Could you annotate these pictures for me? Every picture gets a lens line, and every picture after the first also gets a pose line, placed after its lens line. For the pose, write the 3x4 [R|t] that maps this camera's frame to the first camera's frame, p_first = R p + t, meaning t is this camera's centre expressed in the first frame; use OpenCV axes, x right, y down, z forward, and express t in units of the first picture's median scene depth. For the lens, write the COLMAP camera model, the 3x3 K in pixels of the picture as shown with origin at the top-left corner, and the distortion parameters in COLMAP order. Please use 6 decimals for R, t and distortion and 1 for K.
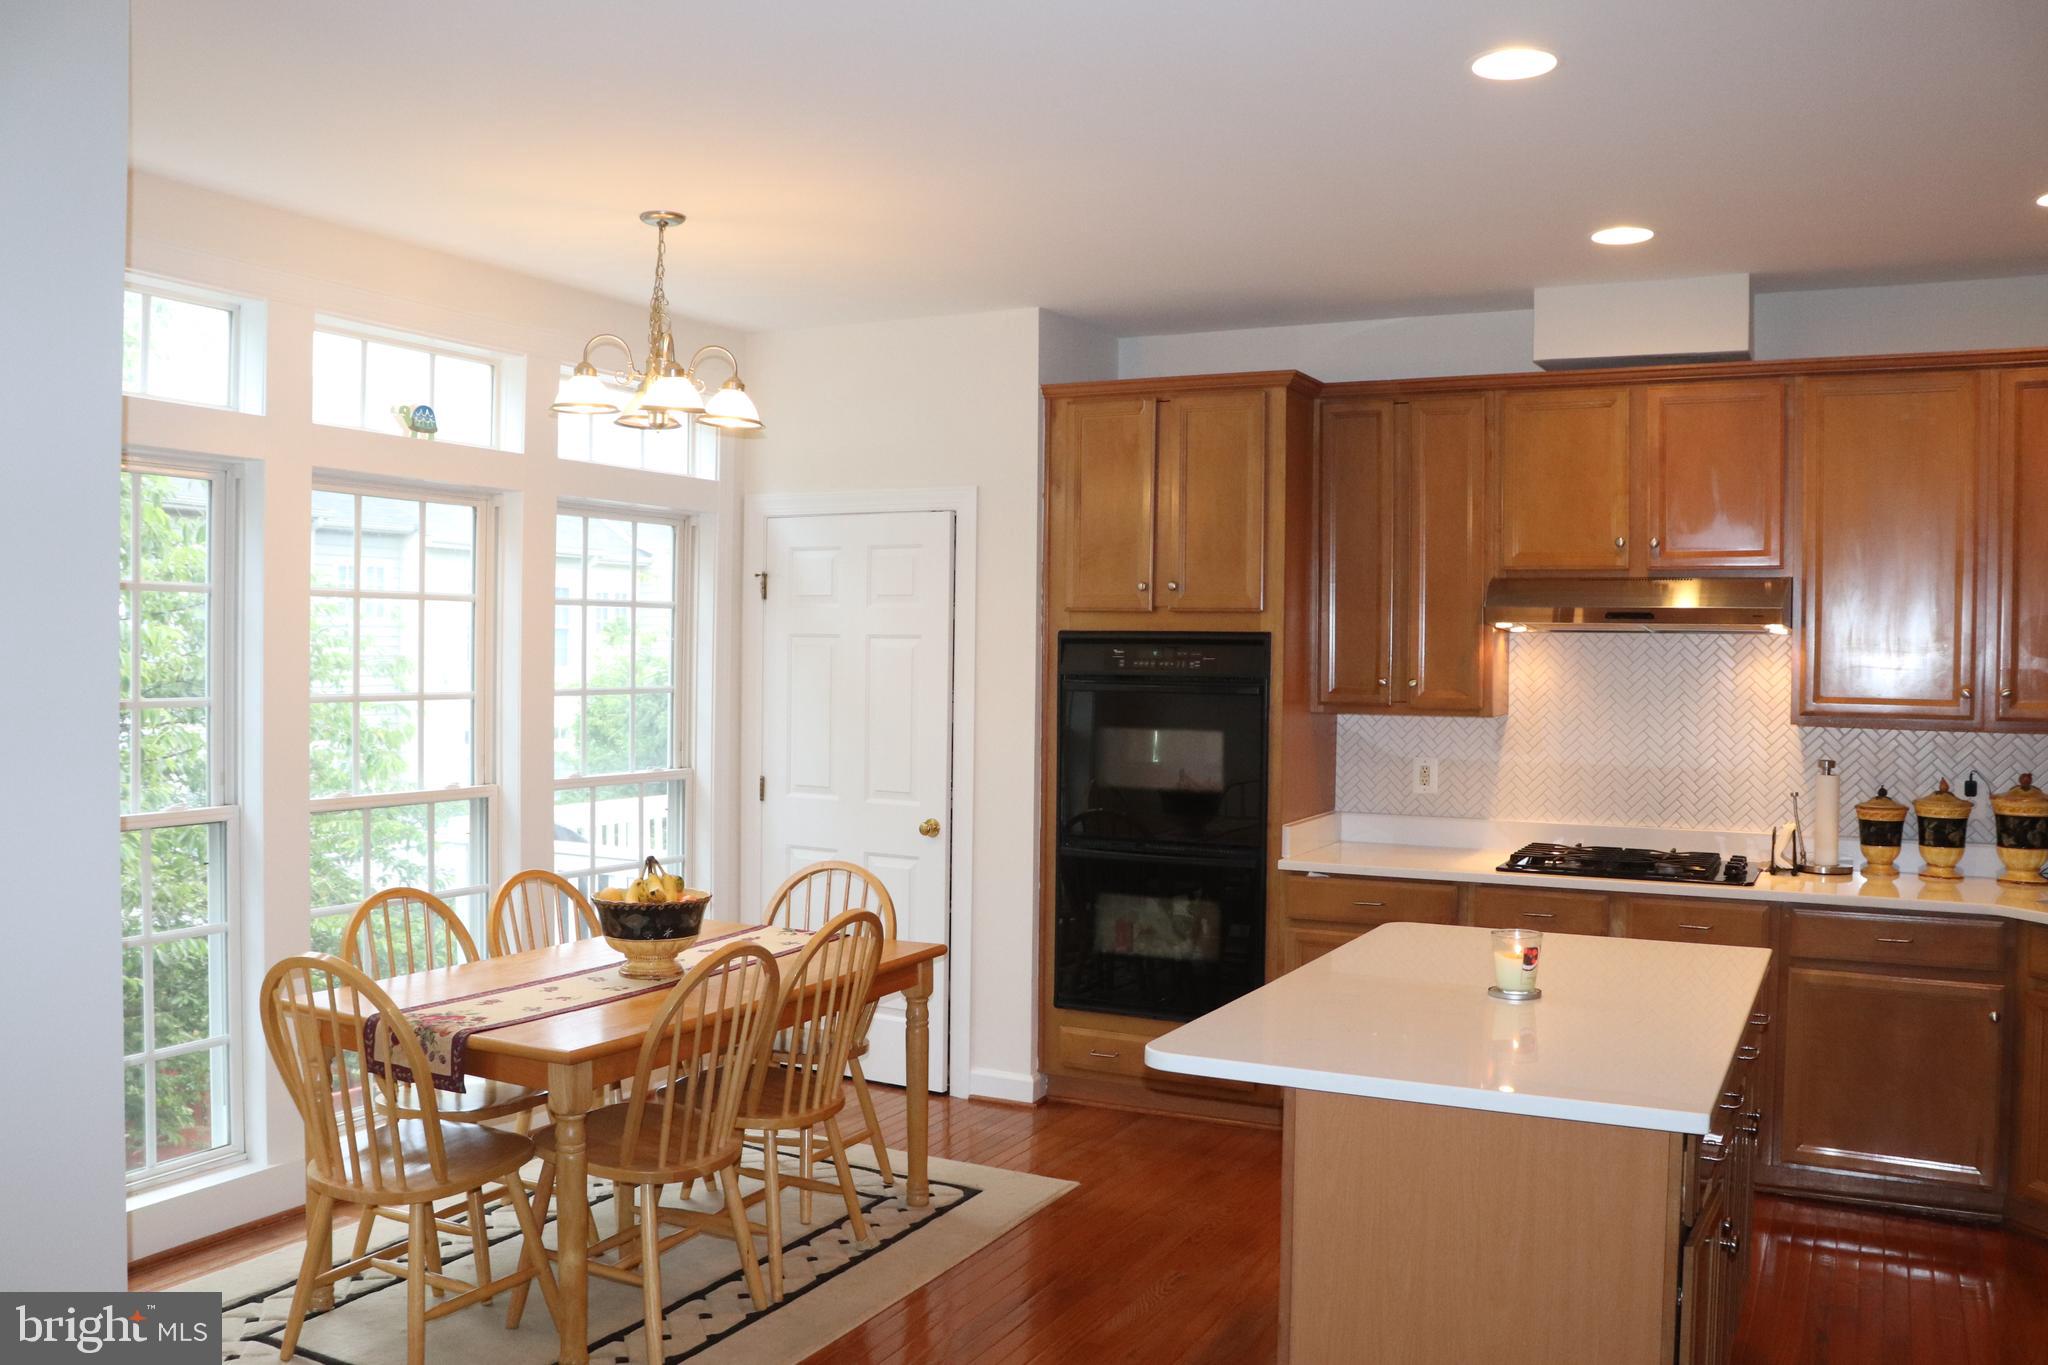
lens RADIAL K [[1689.6, 0, 1020.1], [0, 1689.6, 682.6], [0, 0, 1]] dist [-0.172508, 0.146311]
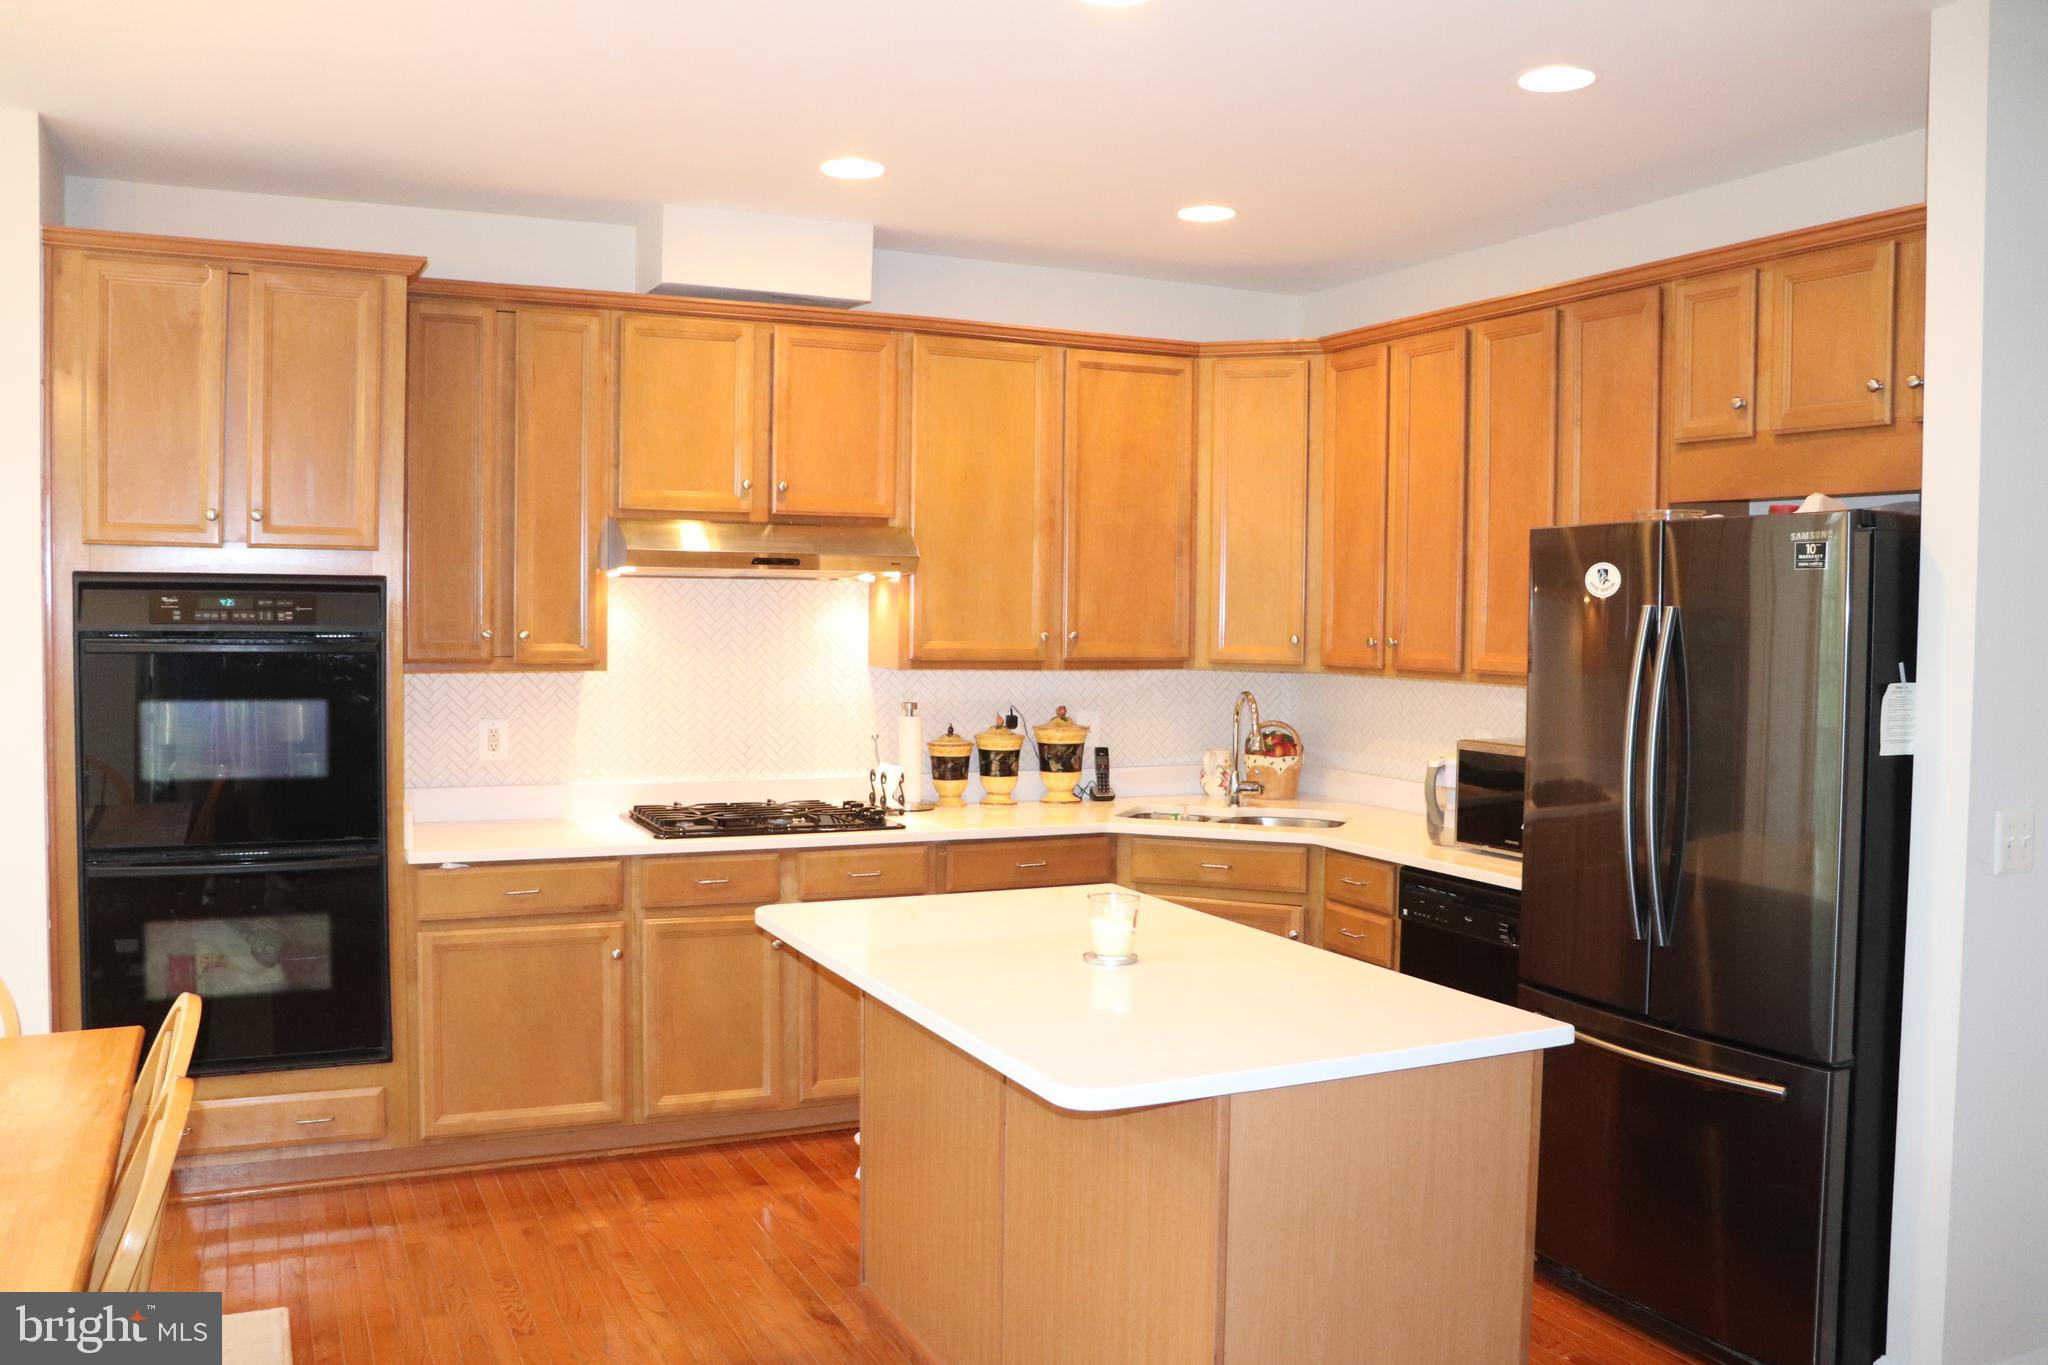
lens RADIAL K [[1689.6, 0, 1026.6], [0, 1689.6, 685.1], [0, 0, 1]] dist [-0.172508, 0.146311]
pose [[0.603578, -0.039594, 0.796320, -0.303248], [0.009265, 0.999047, 0.042651, -0.008368], [-0.797250, -0.018366, 0.603369, 0.271014]]
